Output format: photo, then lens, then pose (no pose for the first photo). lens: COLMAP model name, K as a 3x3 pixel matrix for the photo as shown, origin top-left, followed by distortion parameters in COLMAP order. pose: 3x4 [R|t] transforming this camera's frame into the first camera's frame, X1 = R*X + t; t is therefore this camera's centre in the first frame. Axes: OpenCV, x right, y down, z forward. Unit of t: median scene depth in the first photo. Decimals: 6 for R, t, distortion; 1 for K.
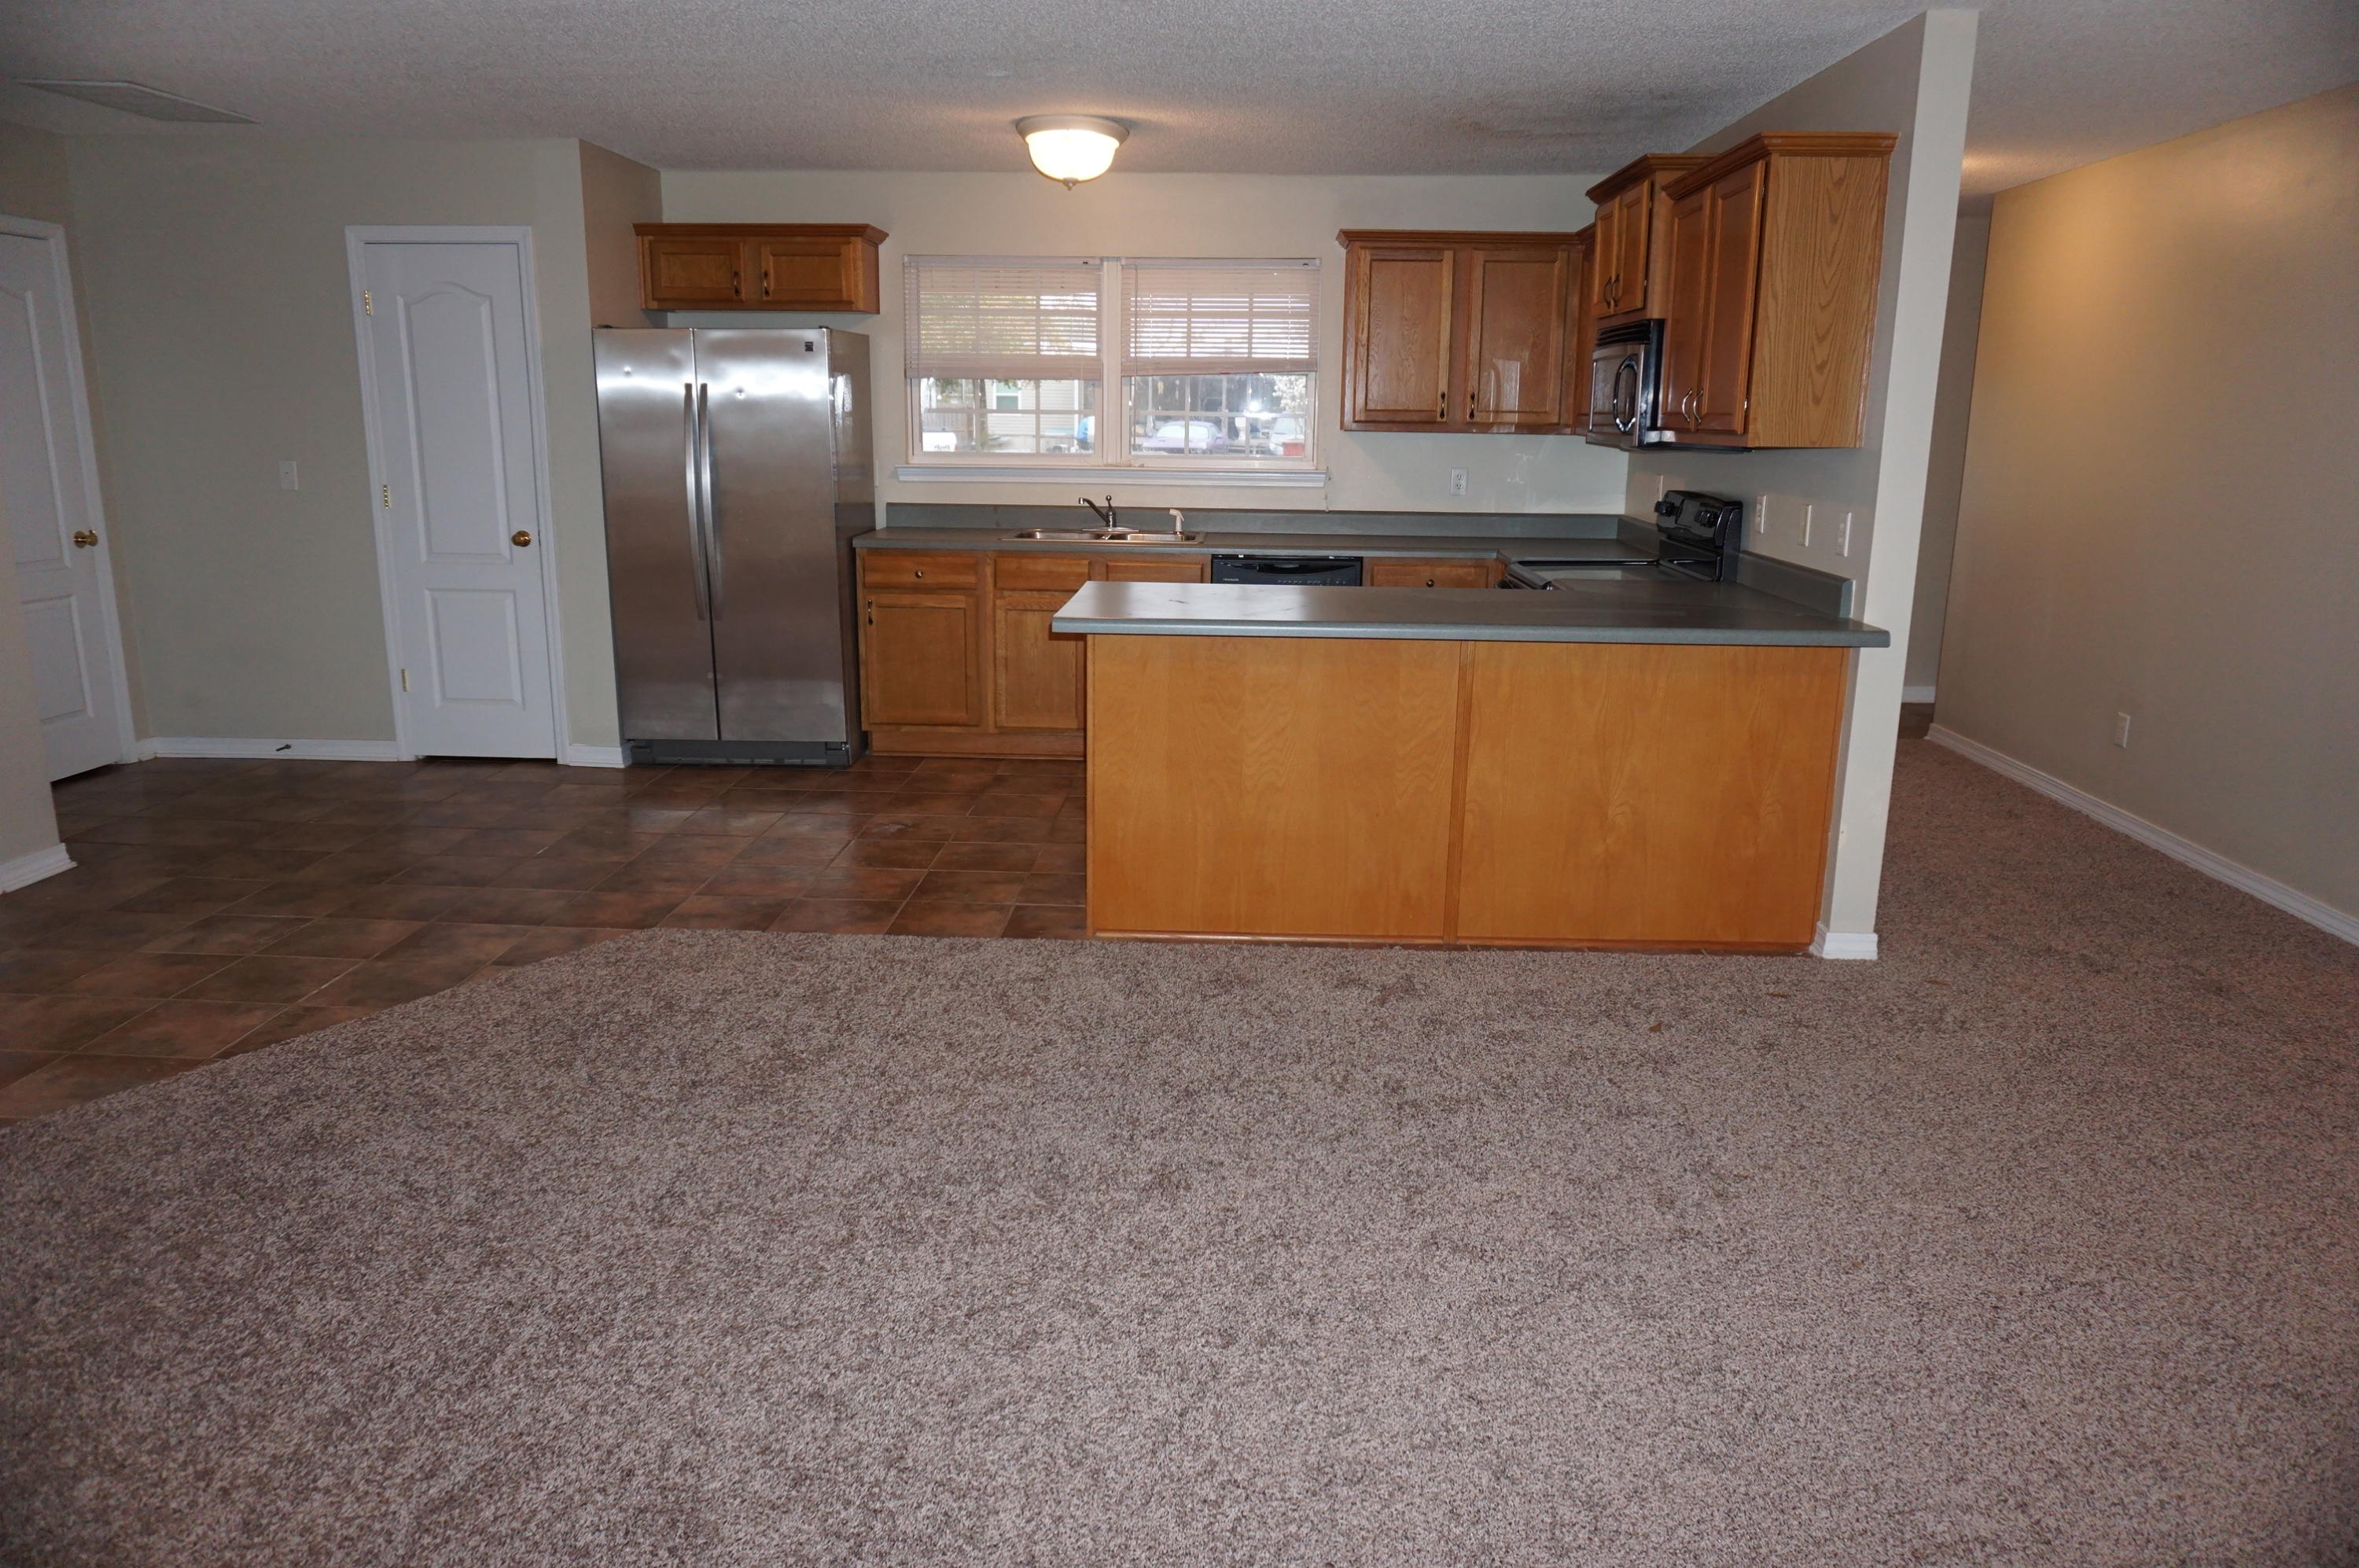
lens RADIAL K [[1568.9, 0, 1179.5], [0, 1568.9, 784.0], [0, 0, 1]] dist [-0.035038, 0.003181]
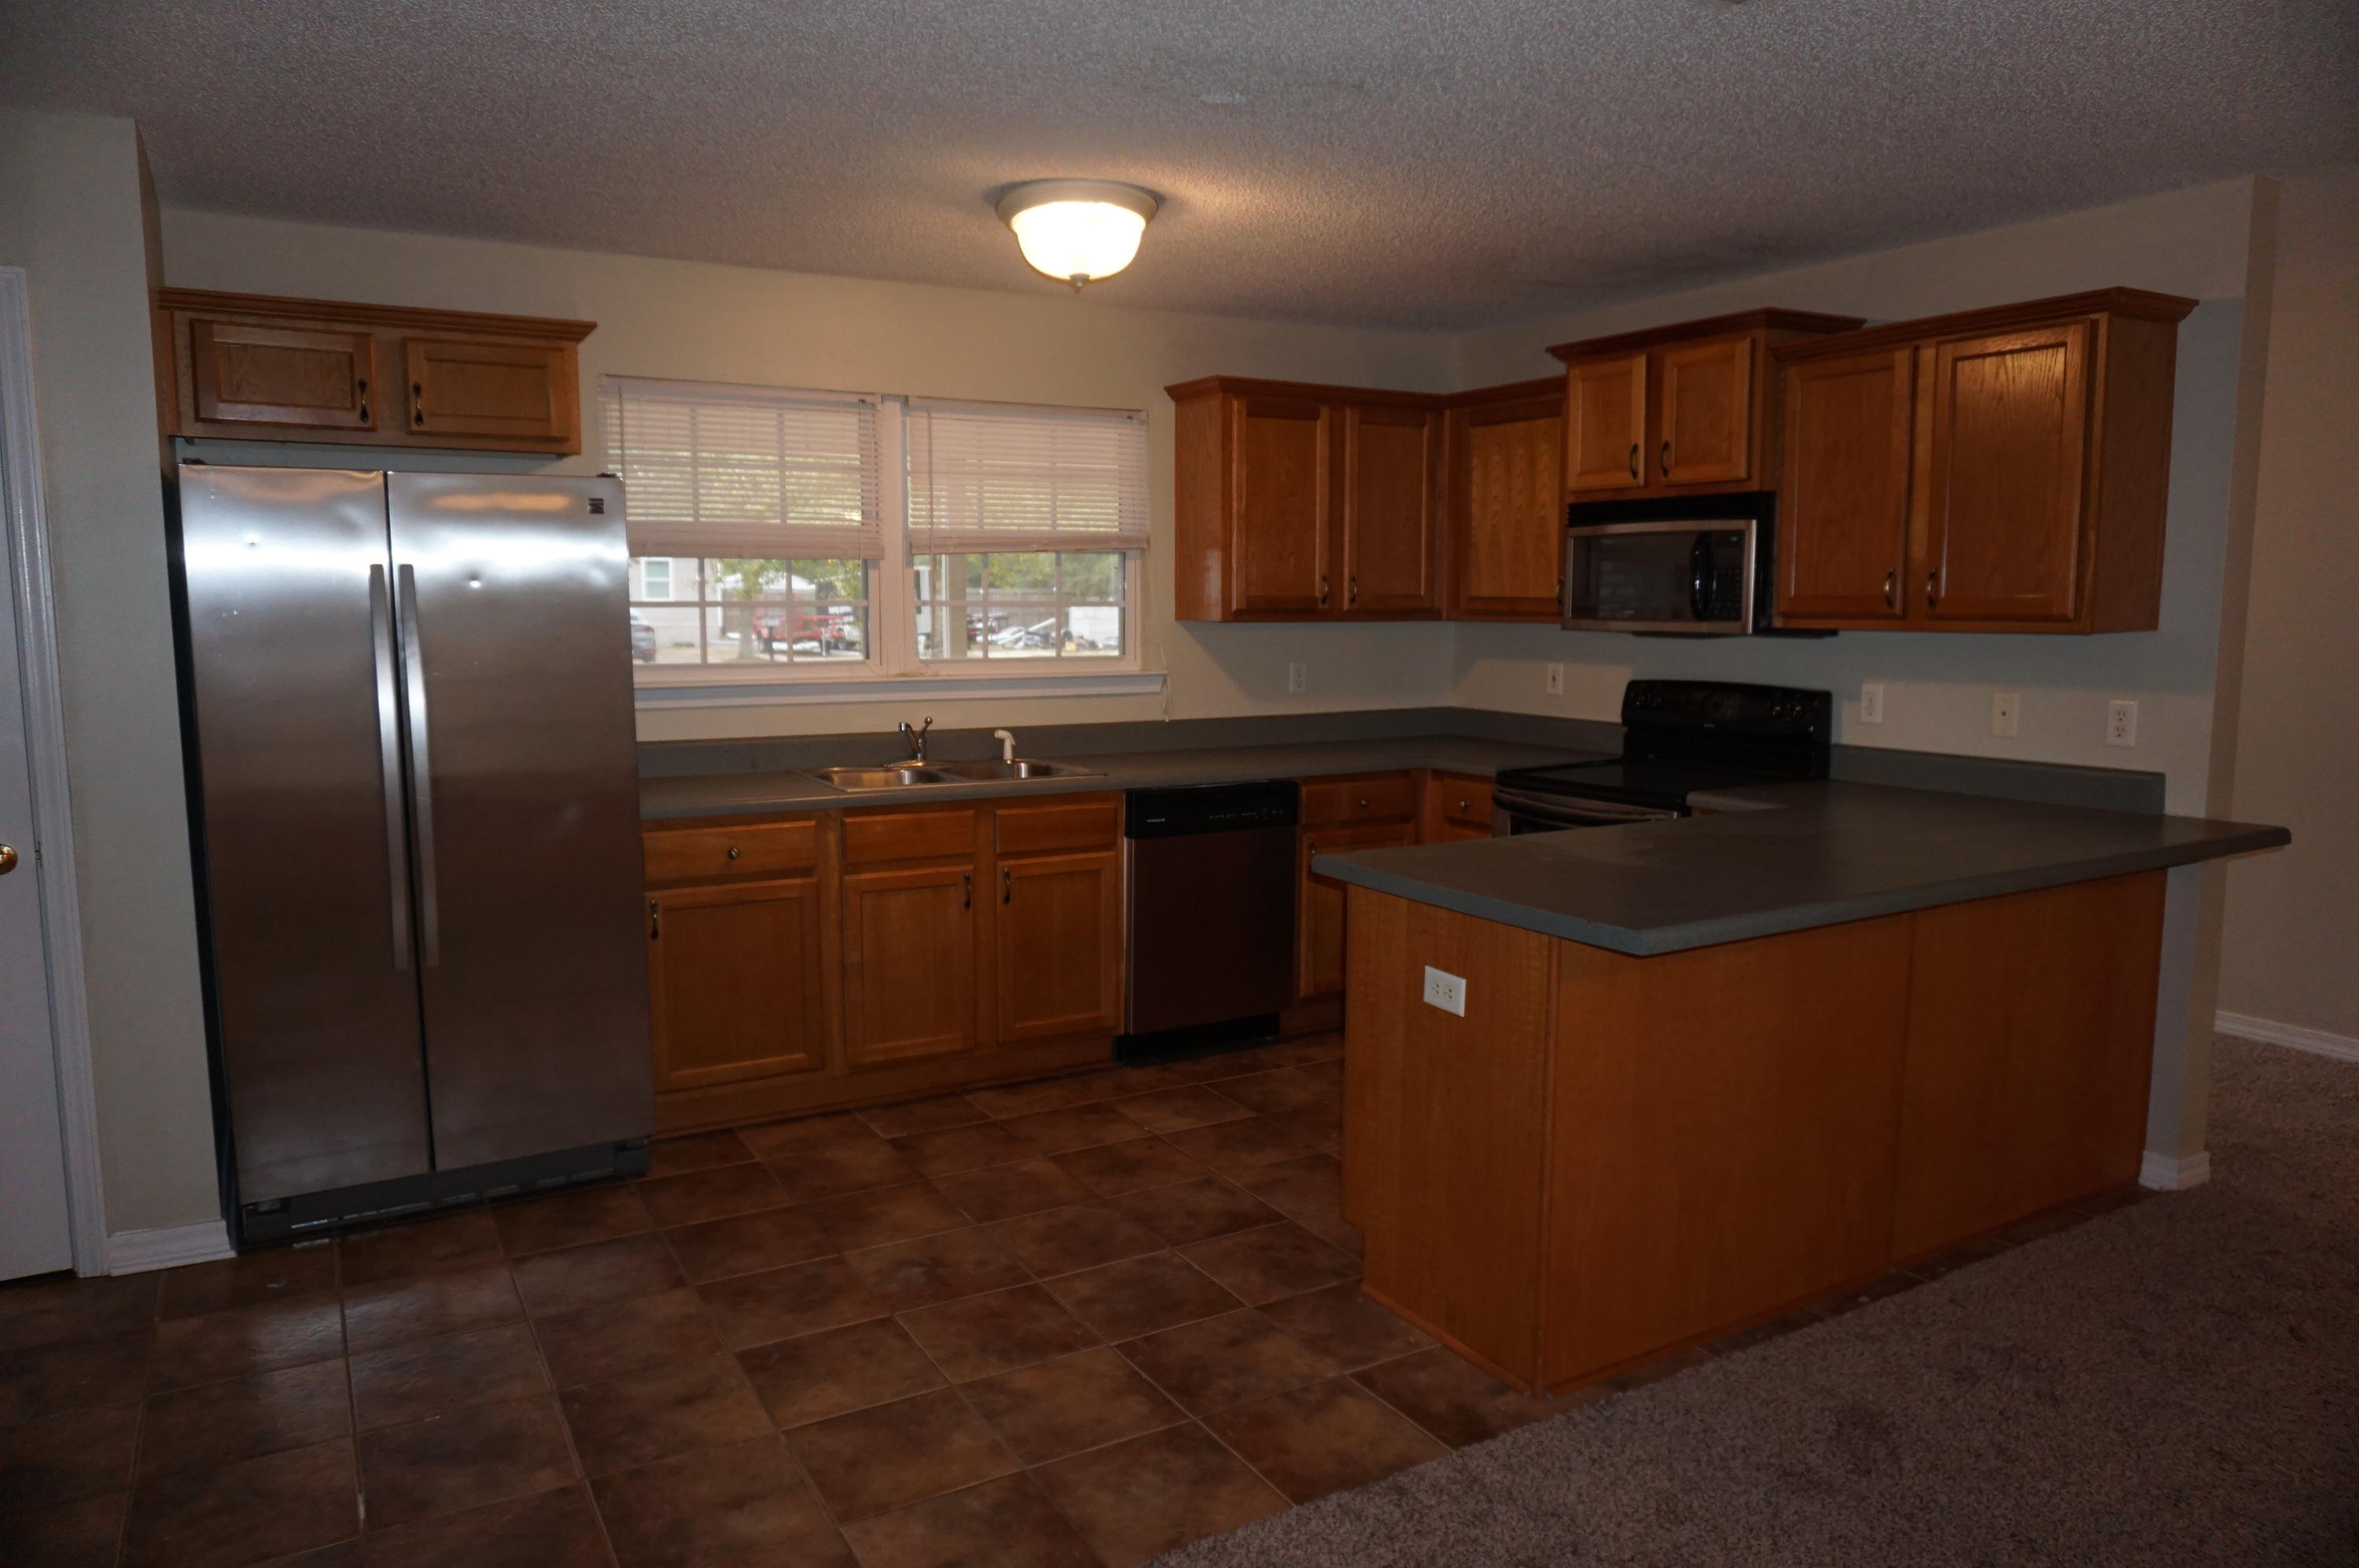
lens RADIAL K [[1568.9, 0, 1179.5], [0, 1568.9, 784.0], [0, 0, 1]] dist [-0.035038, 0.003181]
pose [[0.837577, -0.074483, 0.541218, -0.393861], [0.134533, 0.988276, -0.072193, -0.099022], [-0.529495, 0.133279, 0.837778, 0.389644]]
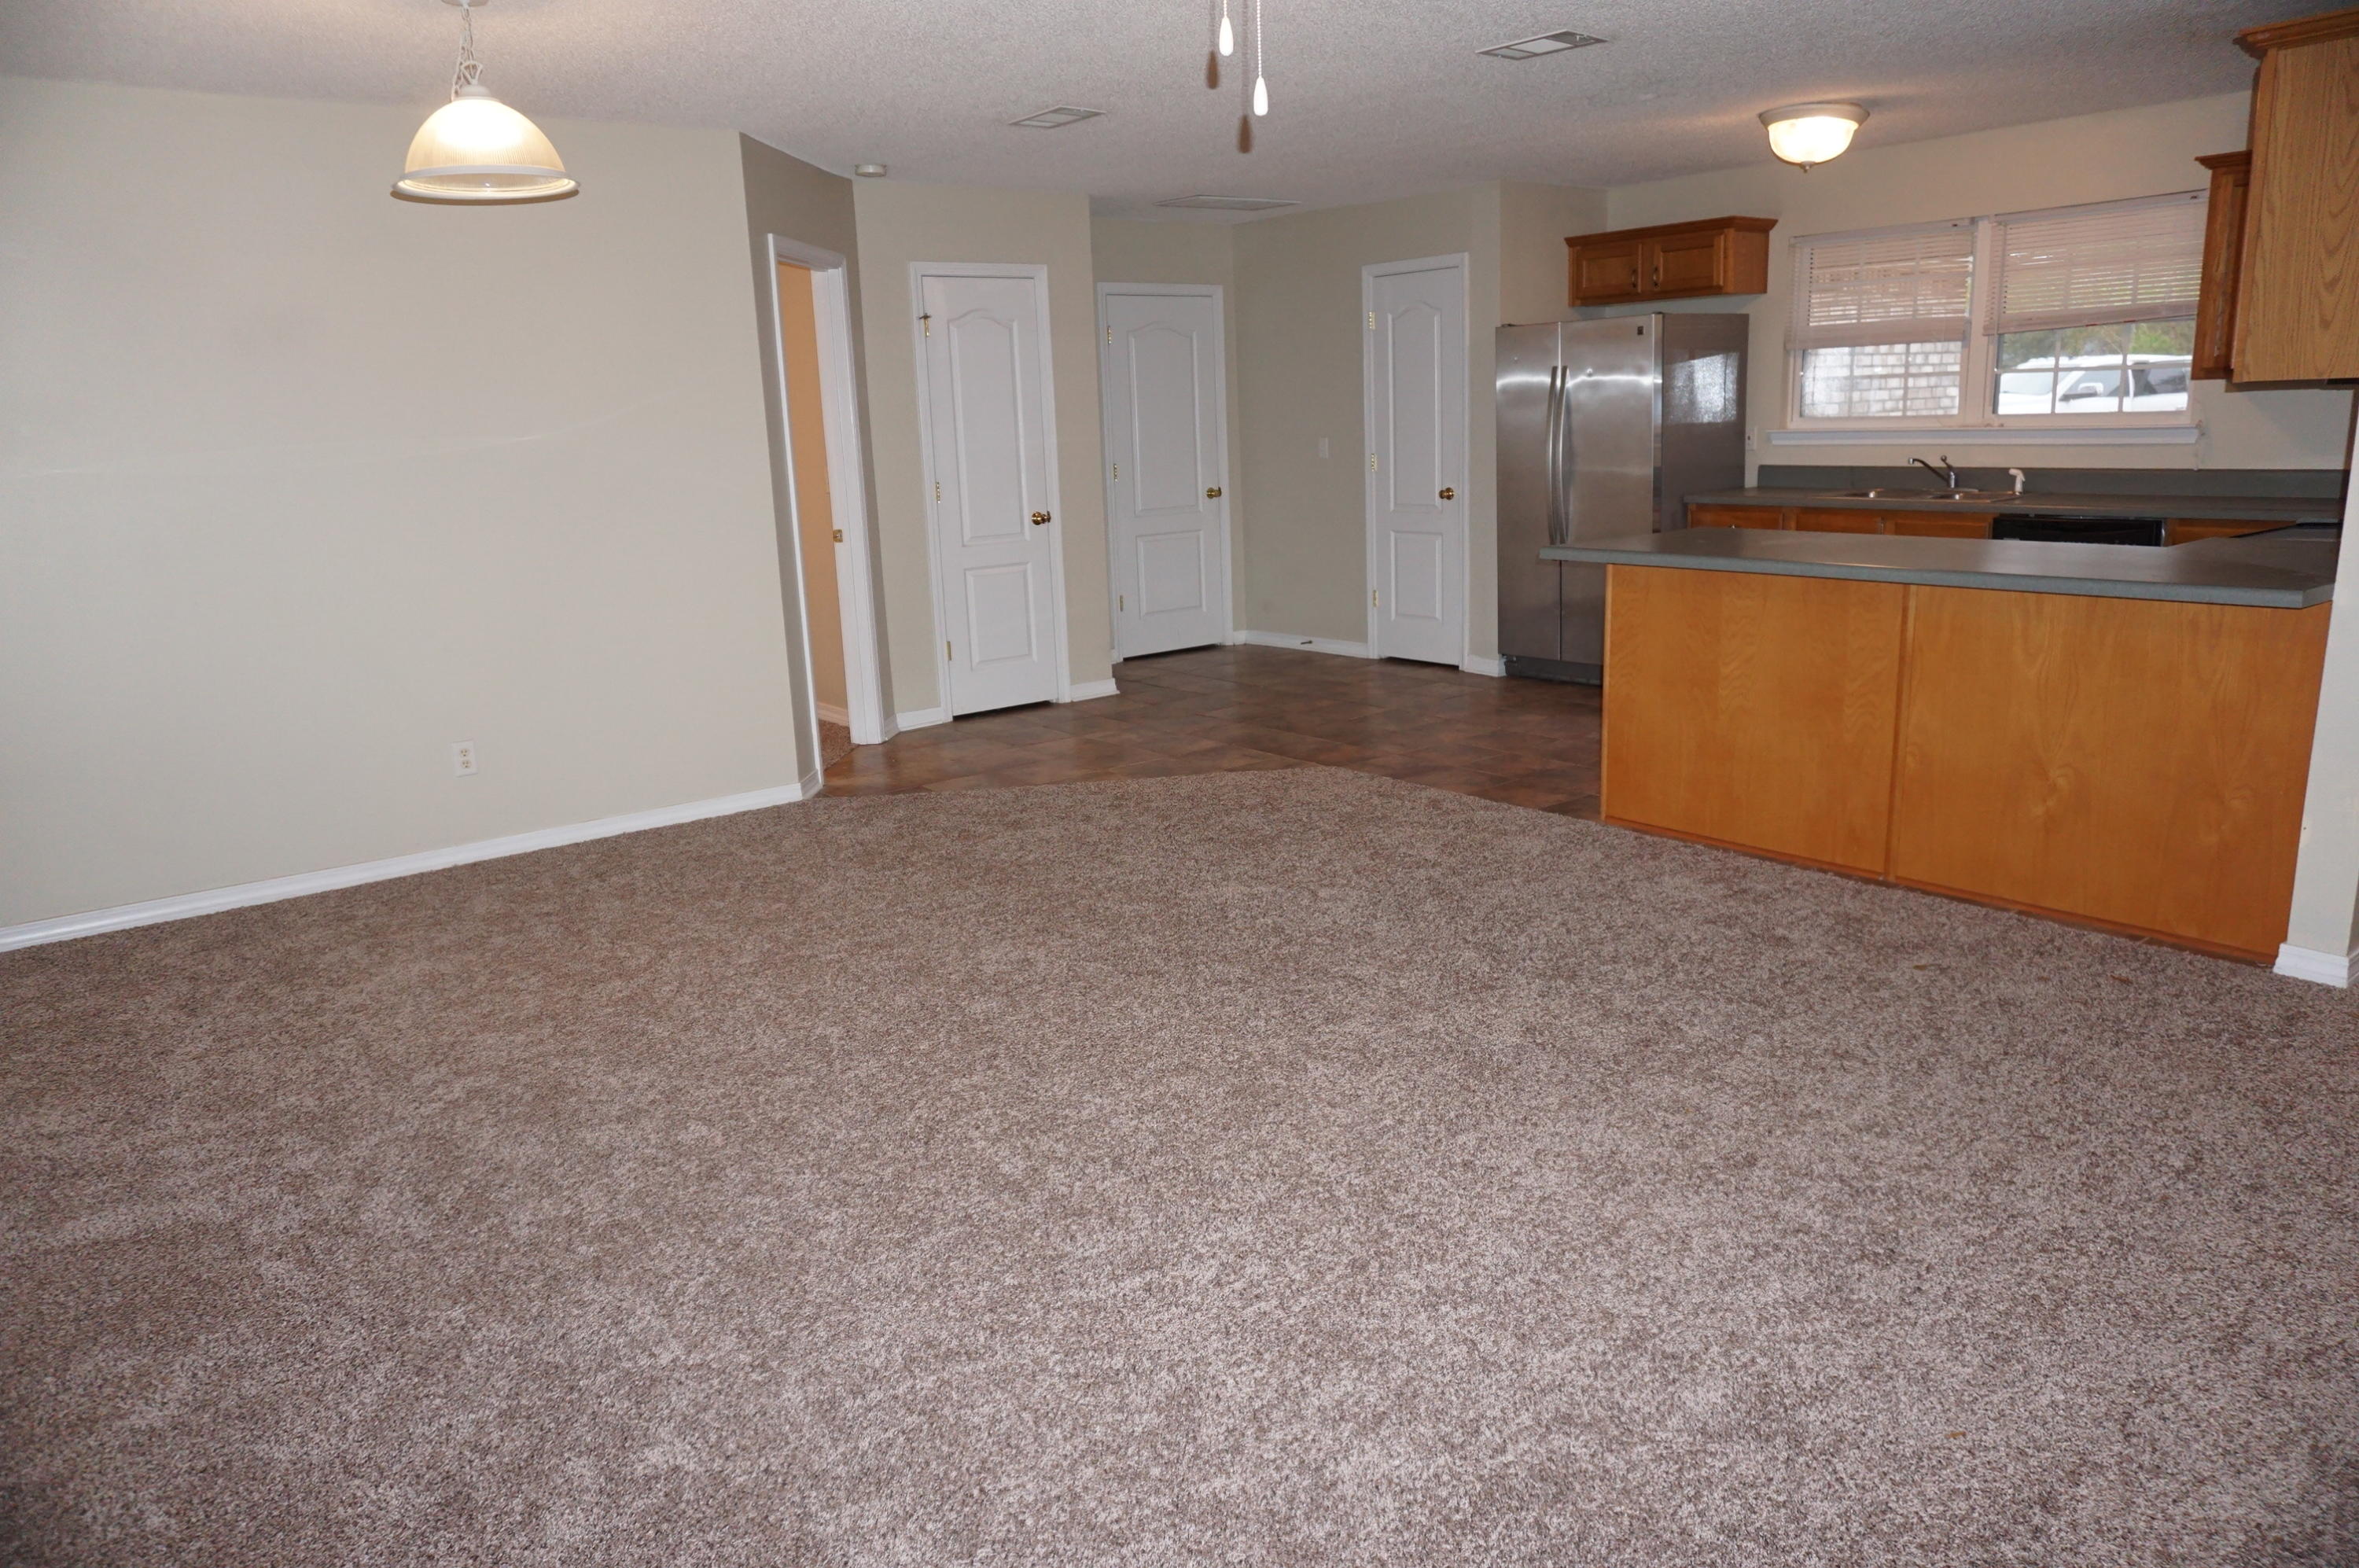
lens RADIAL K [[1568.9, 0, 1179.5], [0, 1568.9, 784.0], [0, 0, 1]] dist [-0.035038, 0.003181]
pose [[0.645827, 0.138459, -0.750824, 0.480687], [-0.129036, 0.989066, 0.071401, 0.019488], [0.752500, 0.050771, 0.656632, -0.017506]]
